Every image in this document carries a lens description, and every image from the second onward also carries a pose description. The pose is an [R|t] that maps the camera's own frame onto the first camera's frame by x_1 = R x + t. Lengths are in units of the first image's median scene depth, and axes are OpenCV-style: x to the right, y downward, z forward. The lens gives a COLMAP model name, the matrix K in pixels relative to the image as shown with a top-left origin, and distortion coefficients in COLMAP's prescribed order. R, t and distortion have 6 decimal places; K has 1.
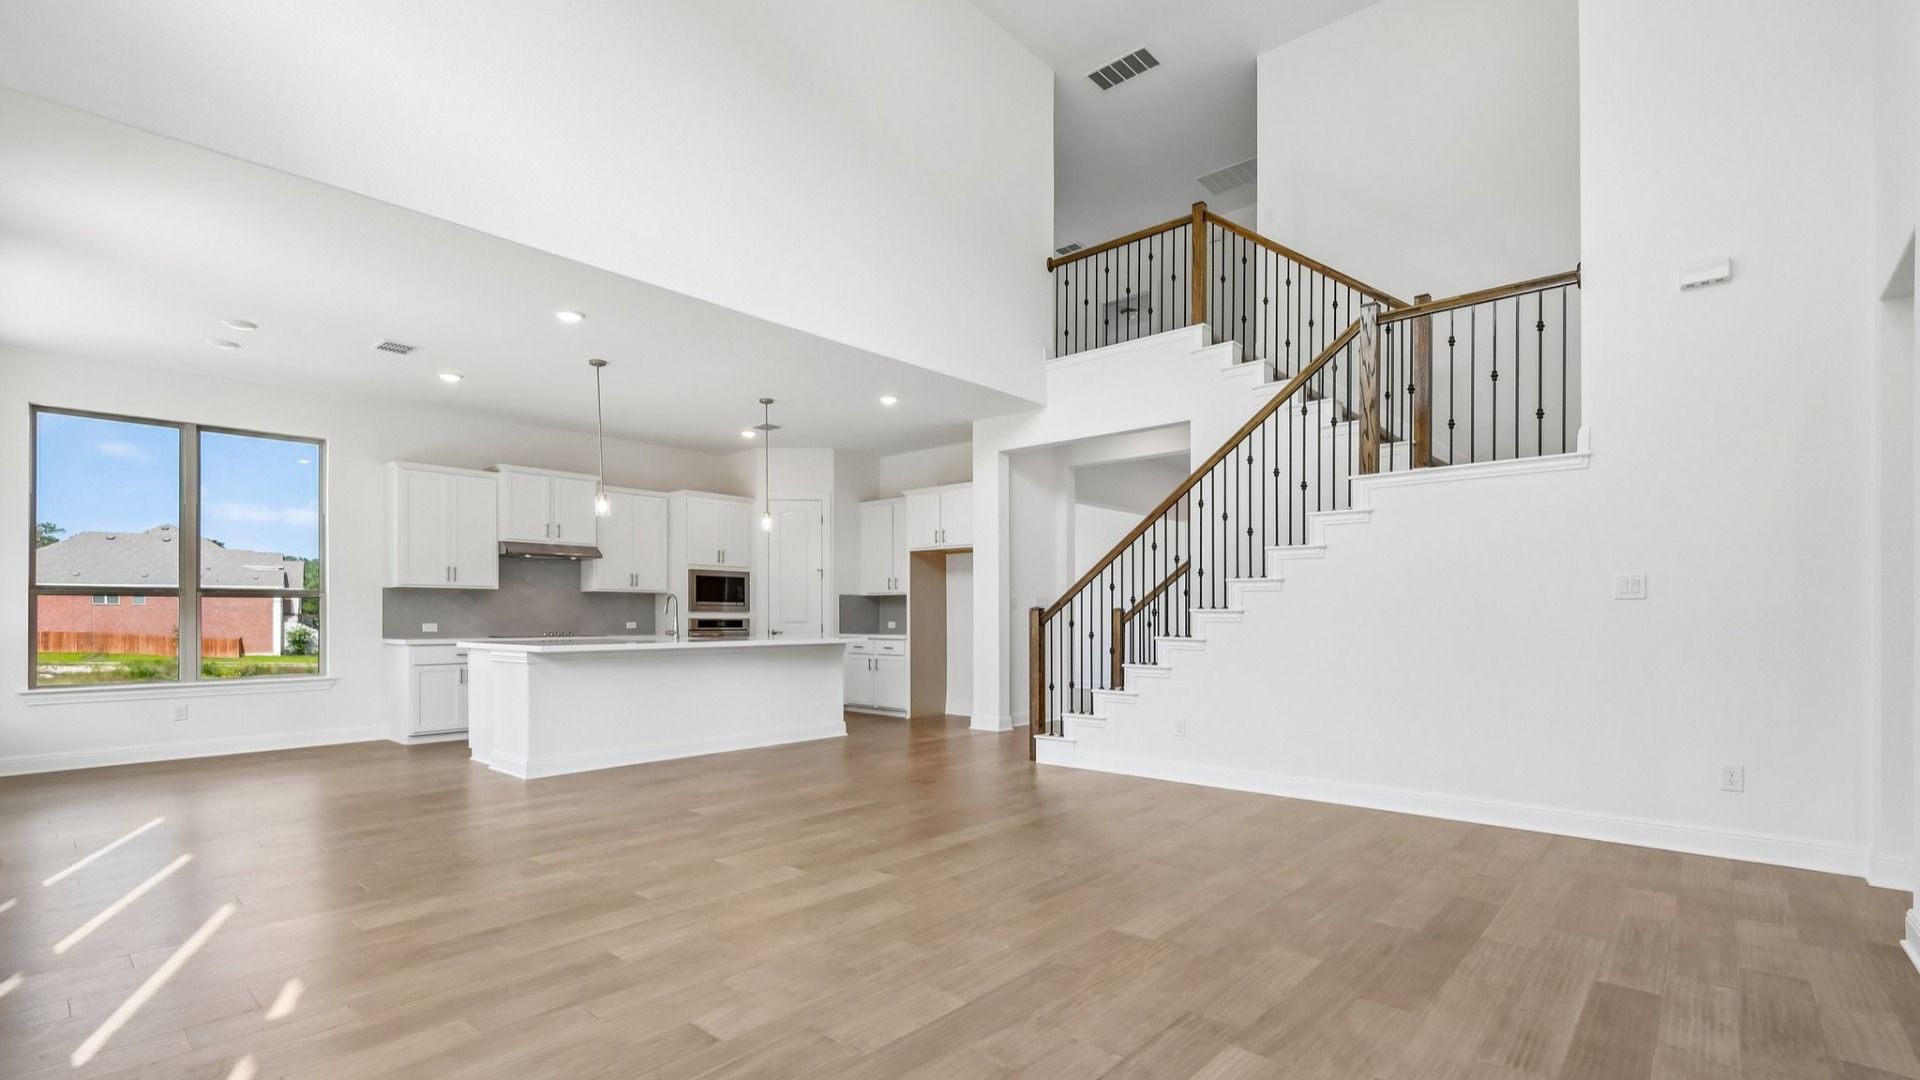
lens RADIAL K [[852.2, 0, 967.2], [0, 852.2, 617.5], [0, 0, 1]] dist [0.000294, -0.000137]
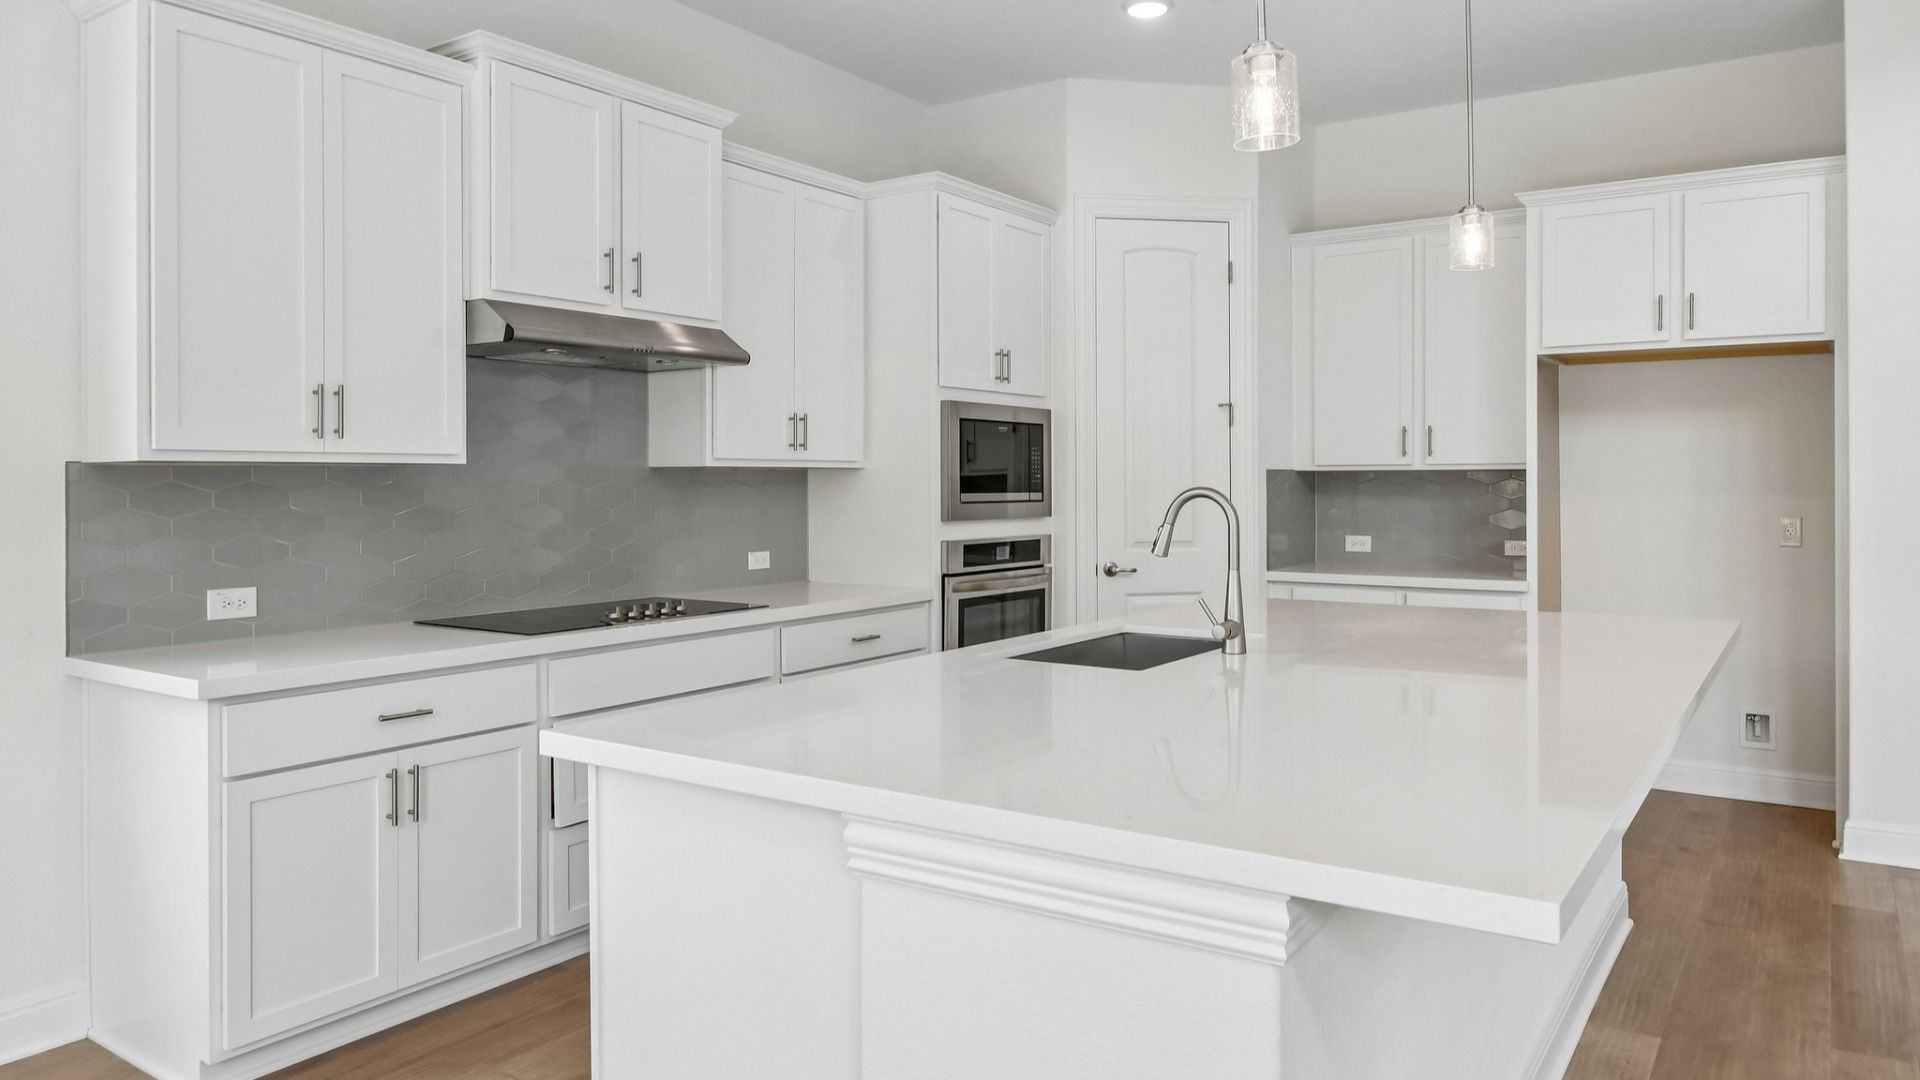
lens RADIAL K [[1256.4, 0, 957.2], [0, 1256.4, 488.2], [0, 0, 1]] dist [-0.001857, -0.001012]
pose [[0.992935, -0.004315, 0.118581, -0.409906], [0.003502, 0.999969, 0.007068, -0.026070], [-0.118607, -0.006603, 0.992919, 0.521627]]
